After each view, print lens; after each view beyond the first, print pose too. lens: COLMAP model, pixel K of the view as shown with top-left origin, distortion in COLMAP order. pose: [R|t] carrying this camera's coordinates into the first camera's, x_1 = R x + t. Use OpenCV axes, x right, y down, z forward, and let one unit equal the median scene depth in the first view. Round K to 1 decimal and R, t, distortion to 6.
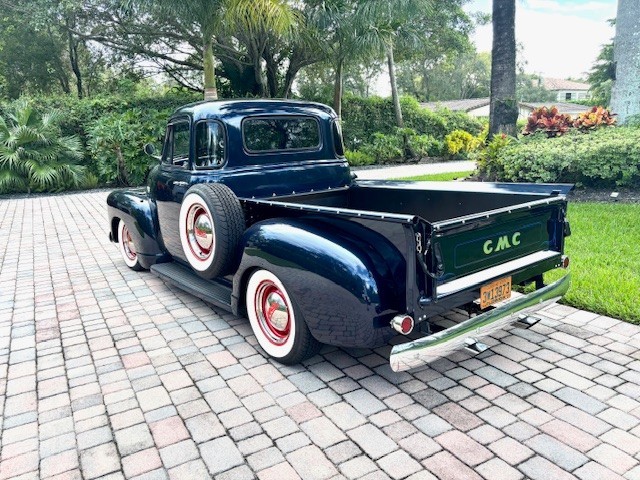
lens RADIAL K [[481.4, 0, 317.8], [0, 481.4, 238.8], [0, 0, 1]] dist [0.036249, -0.032229]
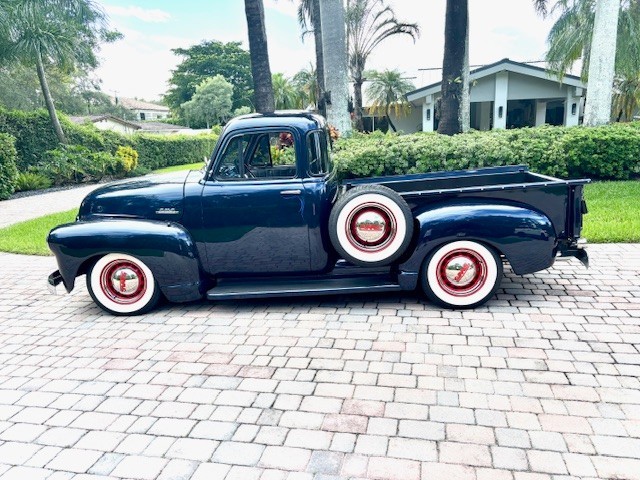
lens RADIAL K [[481.4, 0, 316.8], [0, 481.4, 244.1], [0, 0, 1]] dist [0.036249, -0.032229]
pose [[0.675512, -0.168850, 0.717756, -1.451599], [0.186699, 0.980874, 0.055037, -0.079257], [-0.713321, 0.096826, 0.694116, 0.397051]]
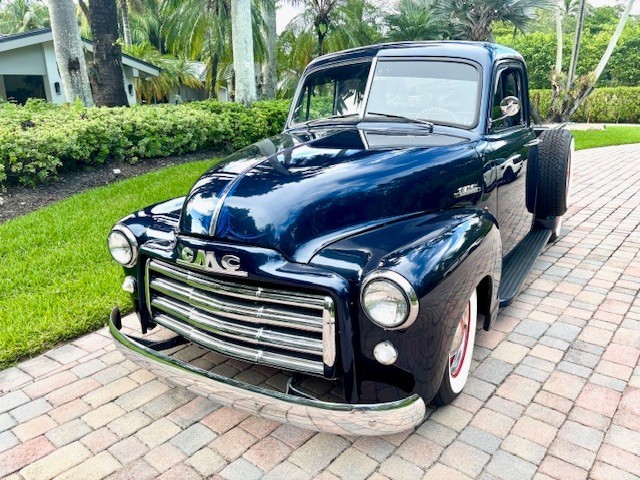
lens RADIAL K [[481.4, 0, 319.4], [0, 481.4, 242.7], [0, 0, 1]] dist [0.036249, -0.032229]
pose [[-0.344289, -0.228712, 0.910580, -1.413395], [0.233310, 0.918609, 0.318942, -0.462371], [-0.909413, 0.322256, -0.262906, 2.359862]]
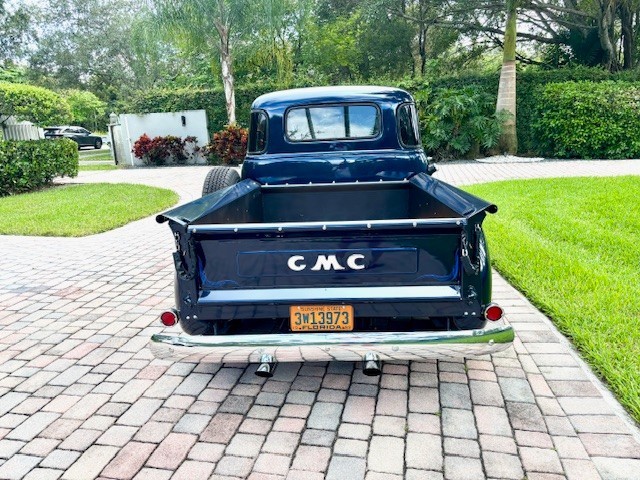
lens RADIAL K [[481.4, 0, 317.8], [0, 481.4, 237.4], [0, 0, 1]] dist [0.036249, -0.032229]
pose [[0.753618, 0.156882, -0.638317, 0.890479], [-0.127824, 0.987539, 0.091799, -0.108341], [0.644765, 0.012411, 0.764280, 0.345644]]
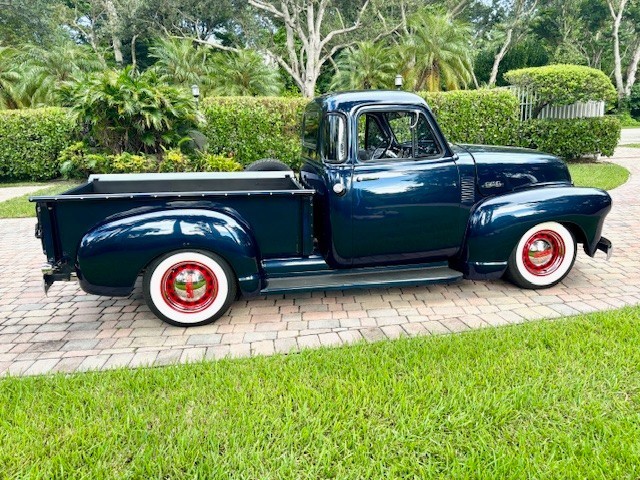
lens RADIAL K [[481.4, 0, 322.4], [0, 481.4, 235.9], [0, 0, 1]] dist [0.036249, -0.032229]
pose [[-0.450298, 0.260405, -0.854061, 1.348667], [-0.143484, 0.922991, 0.357072, -0.587435], [0.881274, 0.283334, -0.378257, 2.303073]]
